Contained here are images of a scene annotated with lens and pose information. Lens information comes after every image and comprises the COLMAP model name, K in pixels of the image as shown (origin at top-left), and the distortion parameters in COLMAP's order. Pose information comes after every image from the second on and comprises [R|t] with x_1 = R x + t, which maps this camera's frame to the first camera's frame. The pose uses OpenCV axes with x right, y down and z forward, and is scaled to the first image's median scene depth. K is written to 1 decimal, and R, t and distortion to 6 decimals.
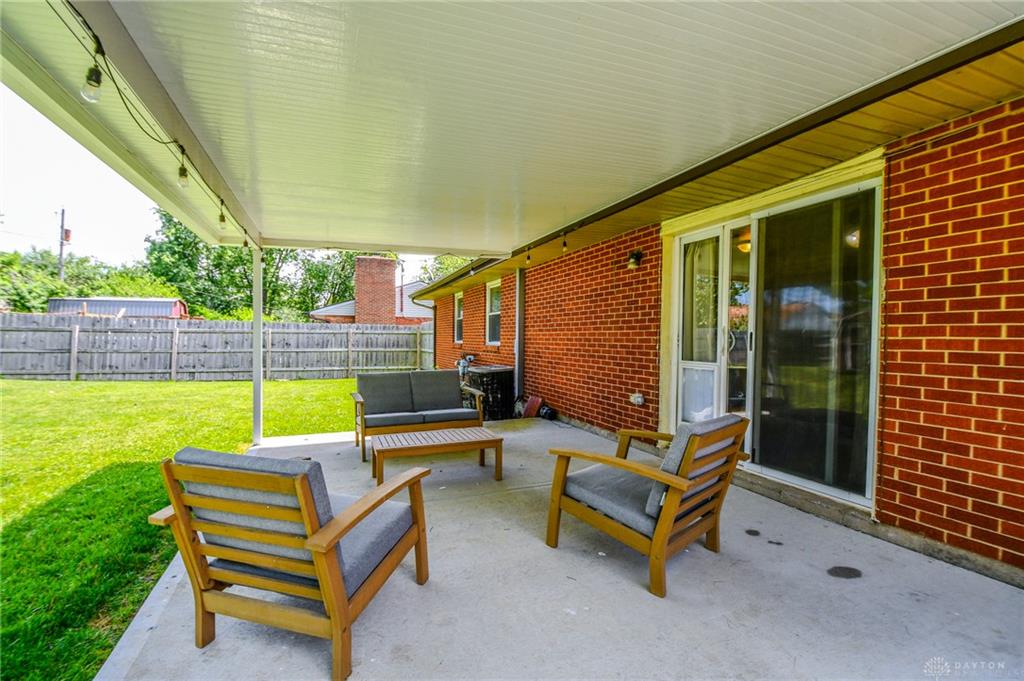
lens RADIAL K [[445.0, 0, 498.1], [0, 445.0, 349.0], [0, 0, 1]] dist [0.012296, -0.022045]
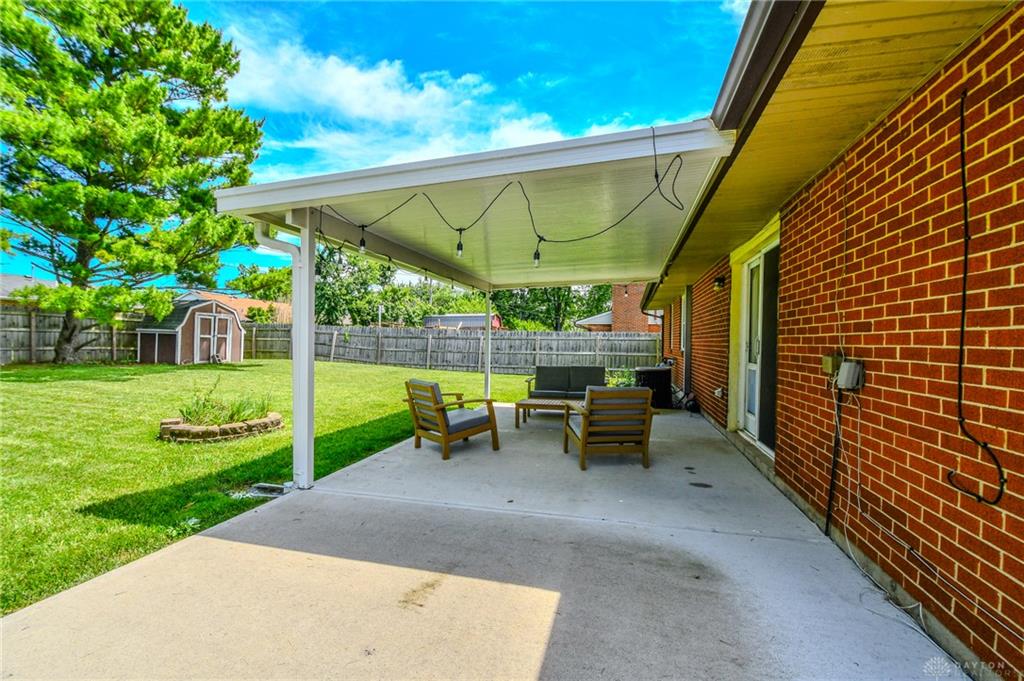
lens RADIAL K [[445.0, 0, 498.1], [0, 445.0, 349.0], [0, 0, 1]] dist [0.012296, -0.022045]
pose [[0.801173, 0.013217, -0.598286, 0.194090], [-0.021101, 0.999758, -0.006171, 0.002957], [0.598060, 0.017568, 0.801259, -0.134676]]
